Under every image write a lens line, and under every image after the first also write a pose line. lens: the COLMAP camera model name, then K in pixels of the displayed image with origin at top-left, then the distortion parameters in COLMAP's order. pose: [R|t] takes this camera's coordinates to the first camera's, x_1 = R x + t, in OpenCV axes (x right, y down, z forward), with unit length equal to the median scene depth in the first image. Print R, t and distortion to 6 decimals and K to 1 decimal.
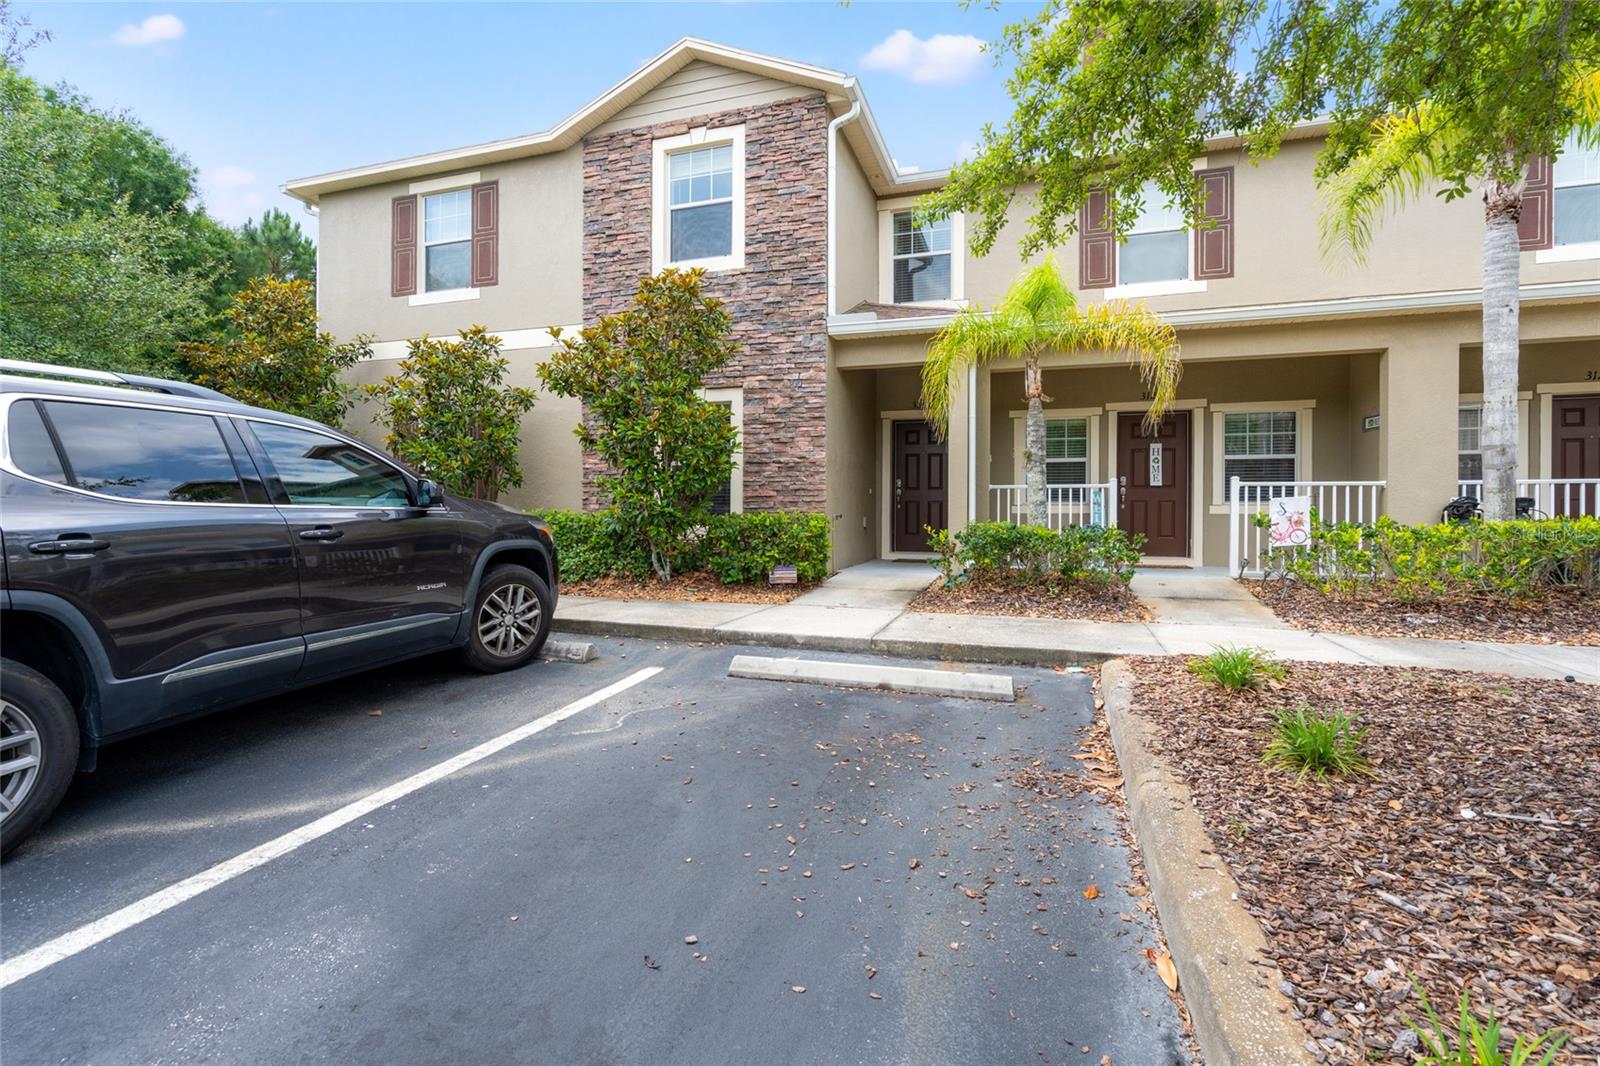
lens RADIAL K [[730.3, 0, 786.3], [0, 730.3, 509.7], [0, 0, 1]] dist [0.002903, 0.000346]
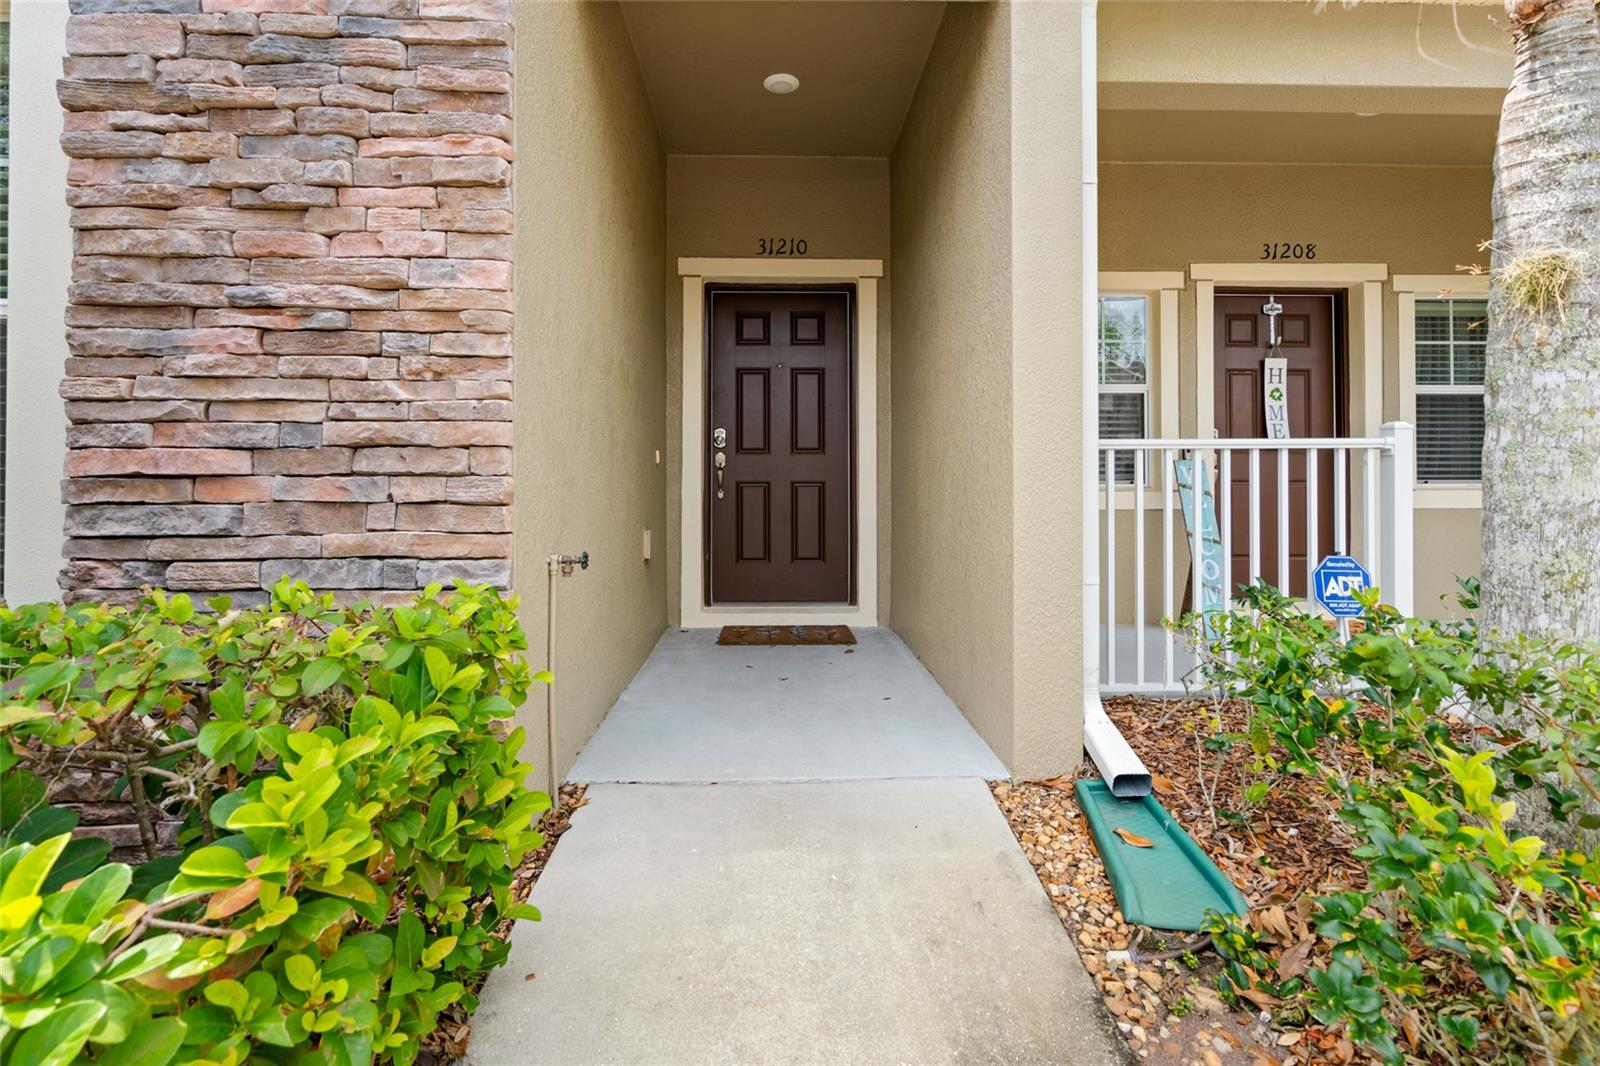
lens RADIAL K [[742.1, 0, 796.5], [0, 742.1, 456.9], [0, 0, 1]] dist [0.000649, 0.000353]
pose [[0.930014, 0.005972, 0.367474, 0.047030], [0.004233, 0.999628, -0.026957, -0.016283], [-0.367499, 0.026626, 0.929643, 0.697405]]
